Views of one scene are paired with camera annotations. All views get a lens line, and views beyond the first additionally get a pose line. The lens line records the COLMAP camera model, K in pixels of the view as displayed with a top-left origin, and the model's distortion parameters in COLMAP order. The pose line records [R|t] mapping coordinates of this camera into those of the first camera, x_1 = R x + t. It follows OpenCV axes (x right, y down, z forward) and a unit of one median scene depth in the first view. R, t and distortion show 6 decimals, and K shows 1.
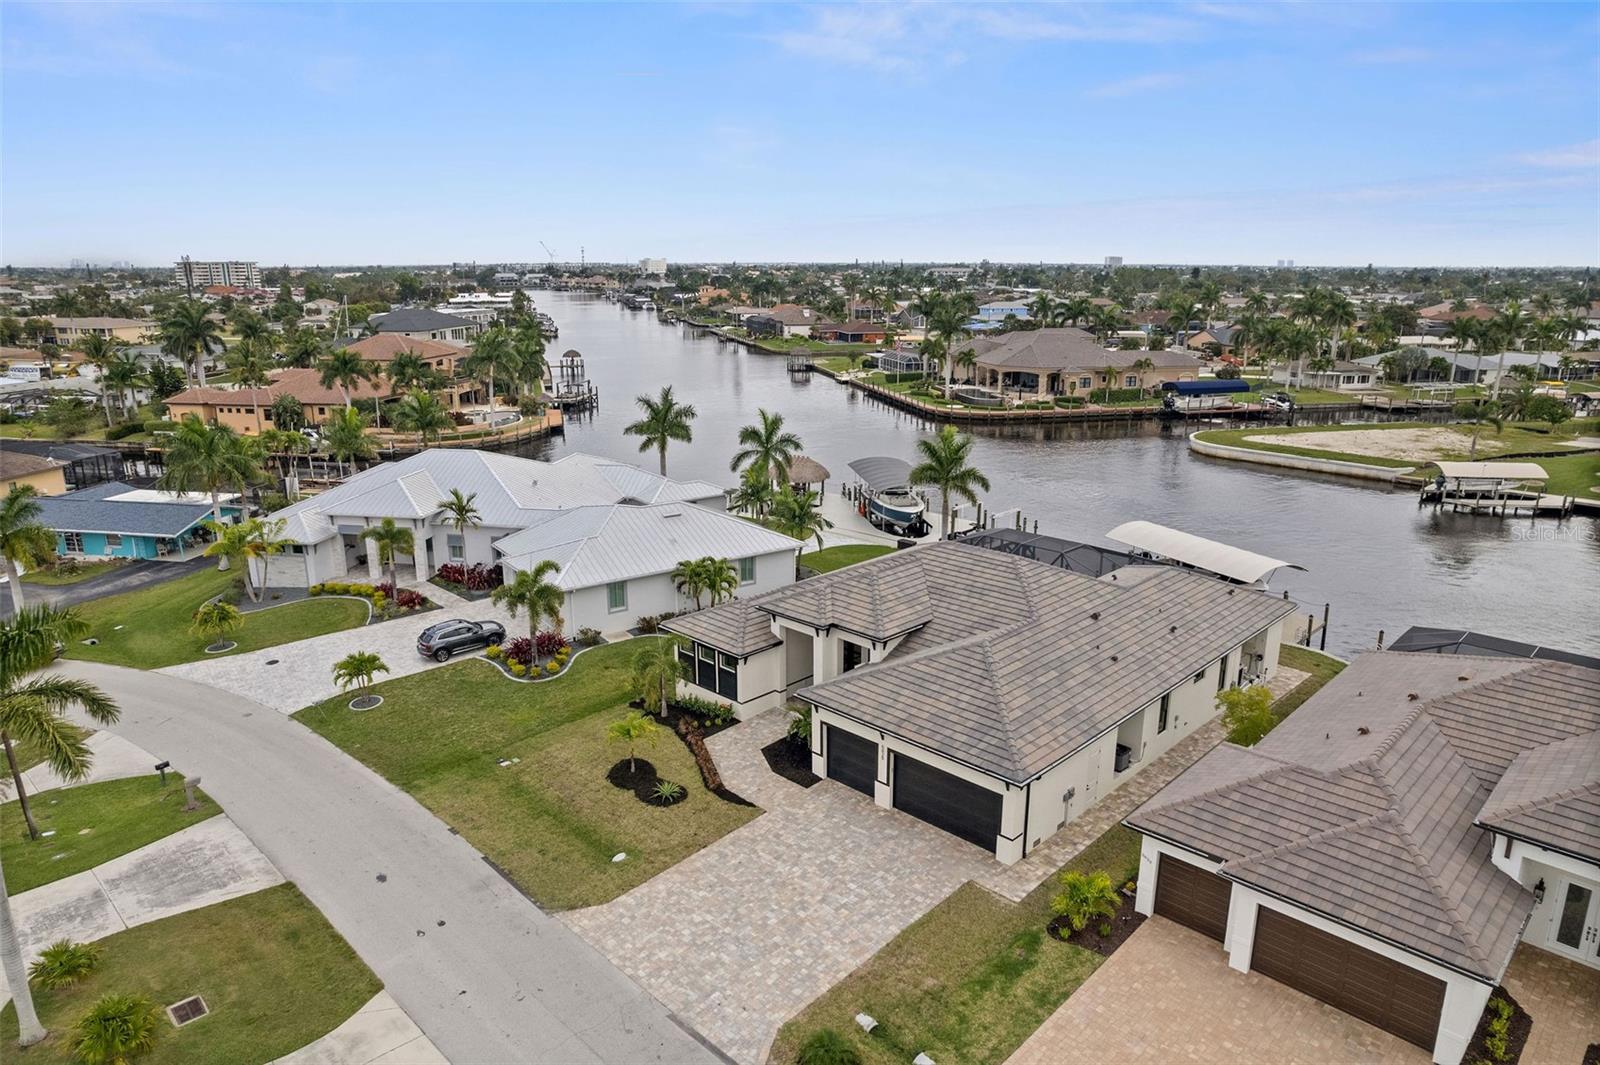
lens RADIAL K [[1025.2, 0, 800.0], [0, 1025.2, 532.5], [0, 0, 1]] dist [-0.072498, 0.063766]
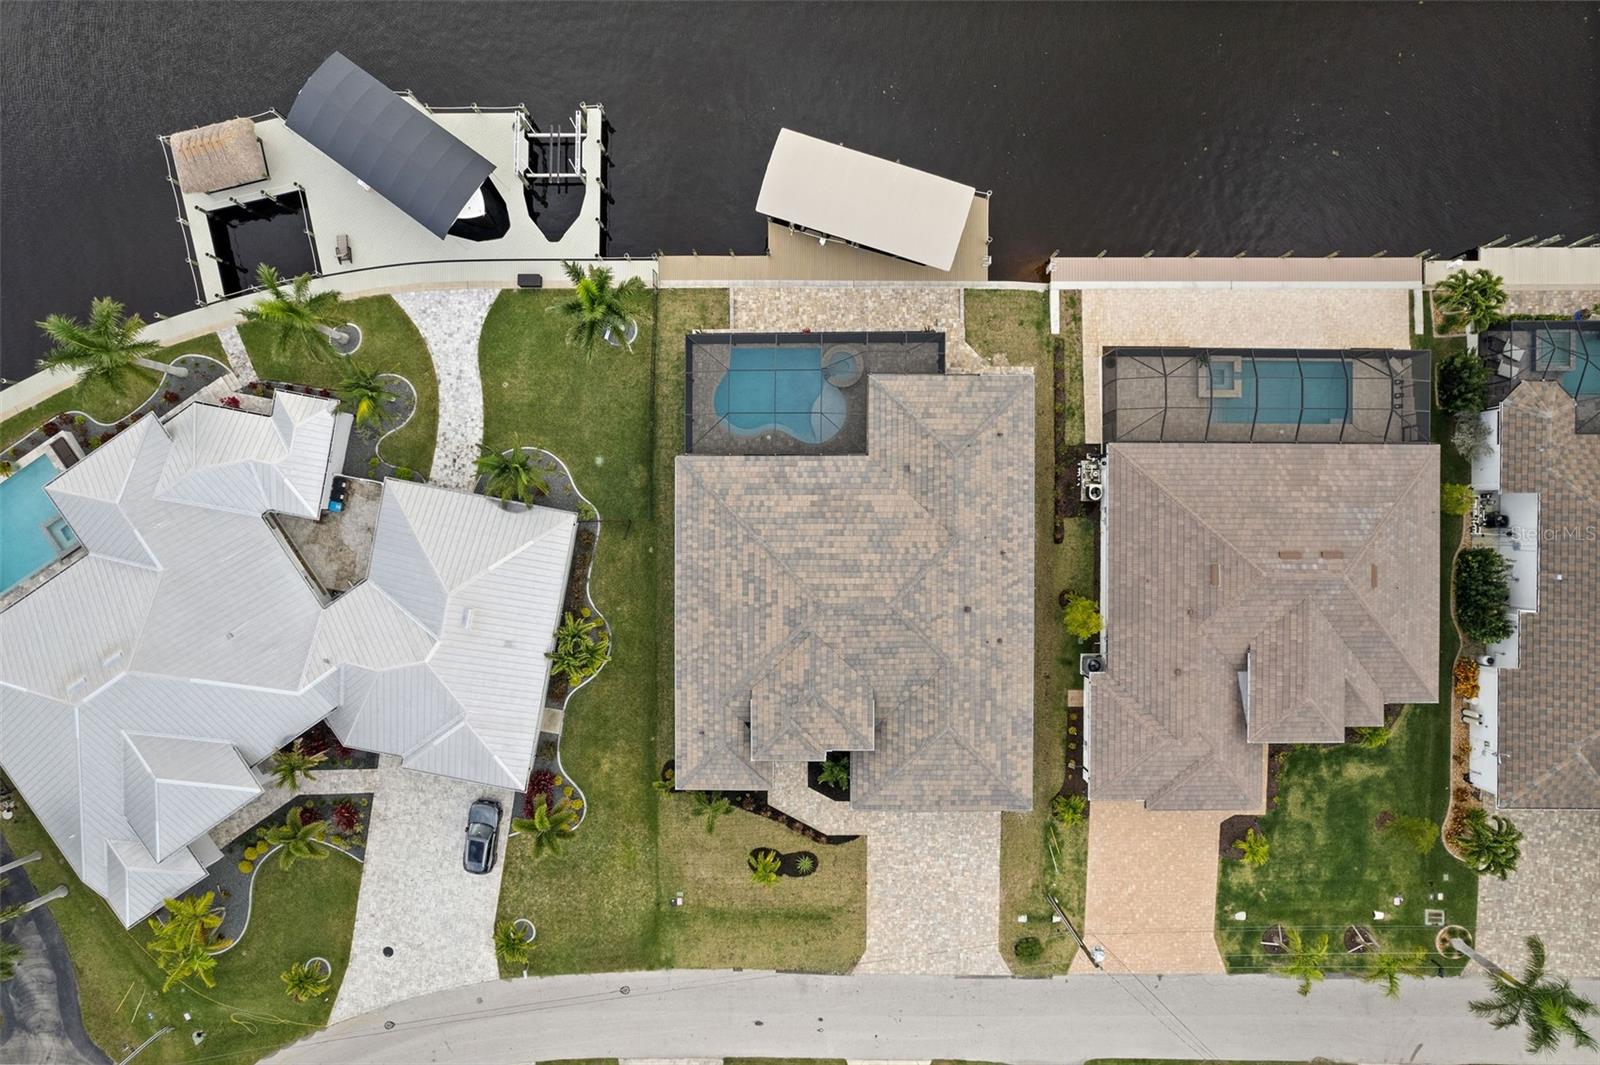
lens RADIAL K [[1025.2, 0, 800.0], [0, 1025.2, 532.5], [0, 0, 1]] dist [-0.072498, 0.063766]
pose [[0.711593, -0.702395, -0.016634, 0.181580], [0.192564, 0.172208, 0.966056, -0.985129], [-0.675688, -0.690641, 0.257798, 0.698606]]
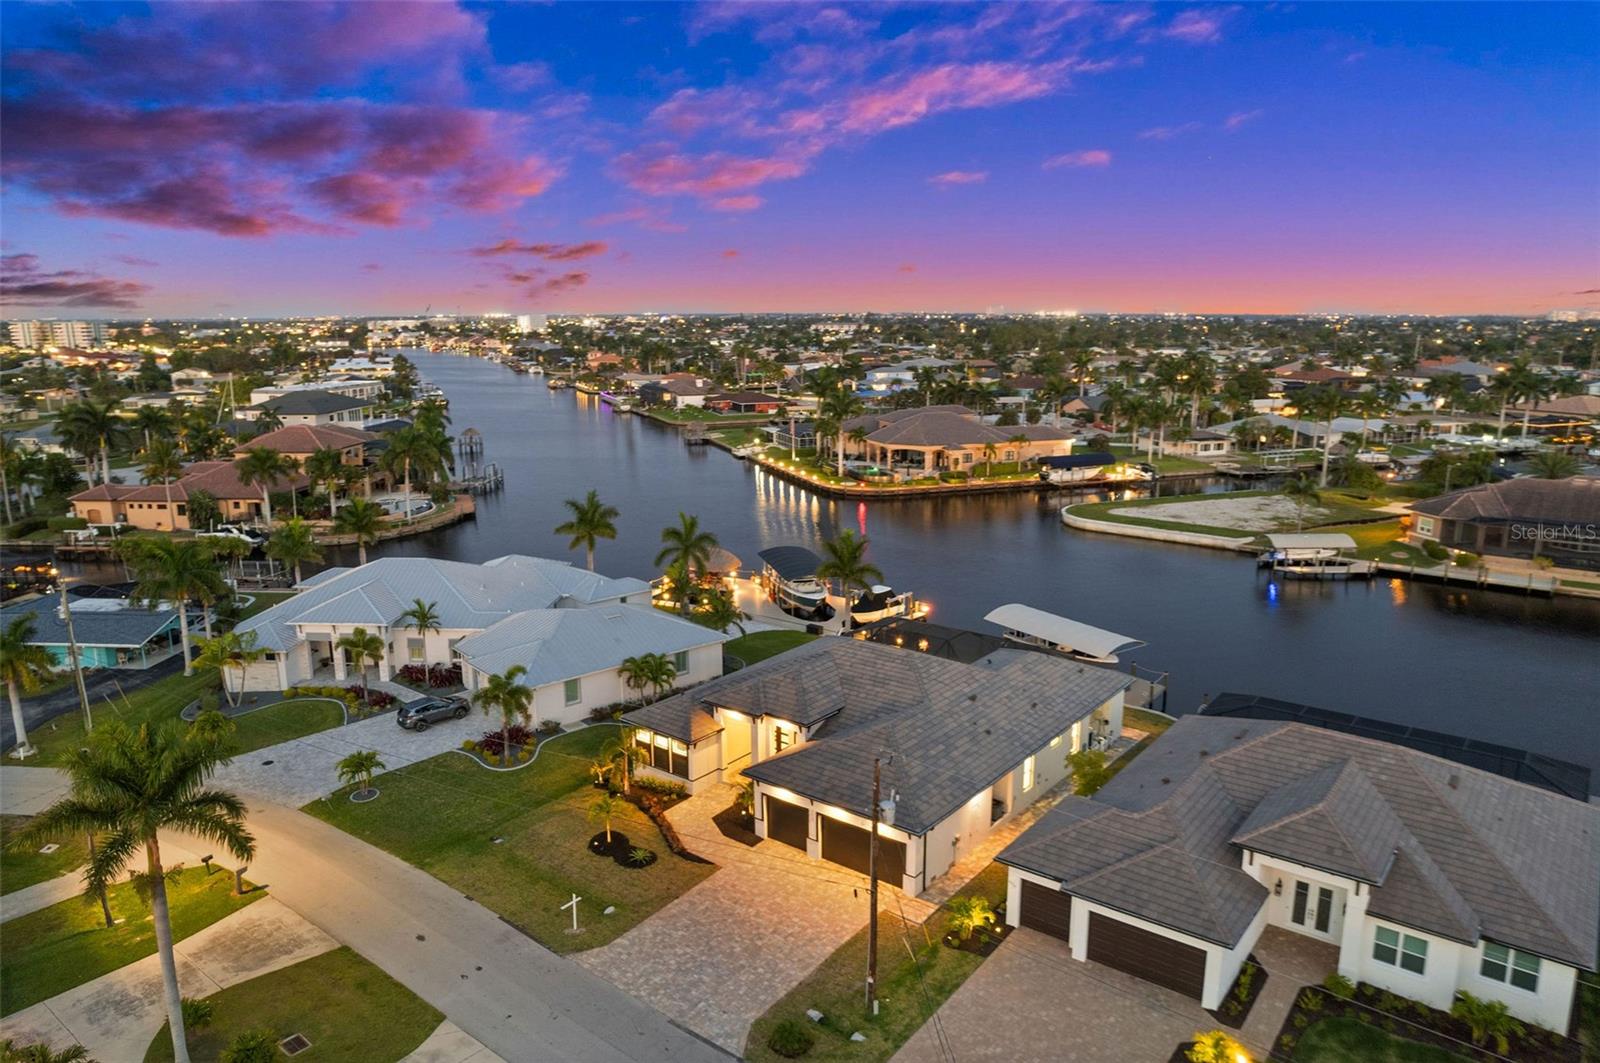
lens RADIAL K [[1051.9, 0, 800.0], [0, 1051.9, 531.5], [0, 0, 1]] dist [-0.066705, 0.052569]
pose [[0.994031, -0.025452, 0.106090, -0.045374], [0.031121, 0.998155, -0.052130, -0.050287], [-0.104567, 0.055121, 0.992989, -0.224809]]
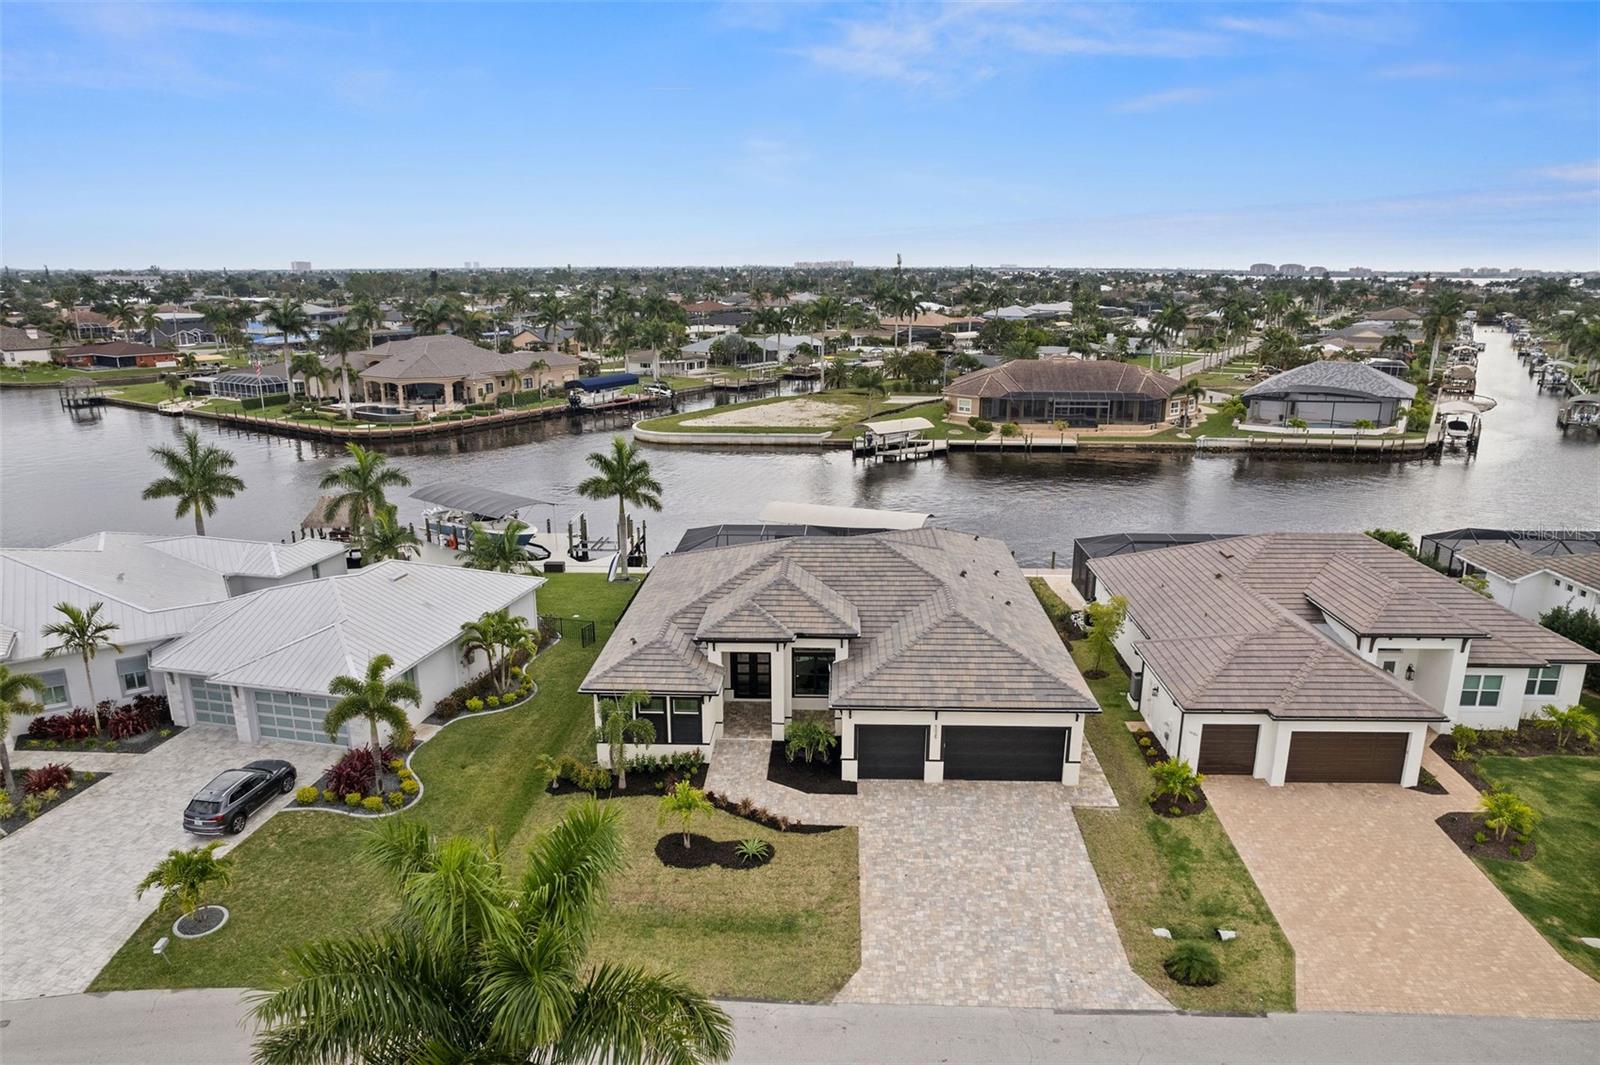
lens RADIAL K [[1025.2, 0, 800.0], [0, 1025.2, 532.5], [0, 0, 1]] dist [-0.072498, 0.063766]
pose [[0.739062, -0.169811, 0.651883, -0.471541], [0.171732, 0.983227, 0.061425, -0.053245], [-0.651379, 0.066552, 0.755828, 0.194678]]
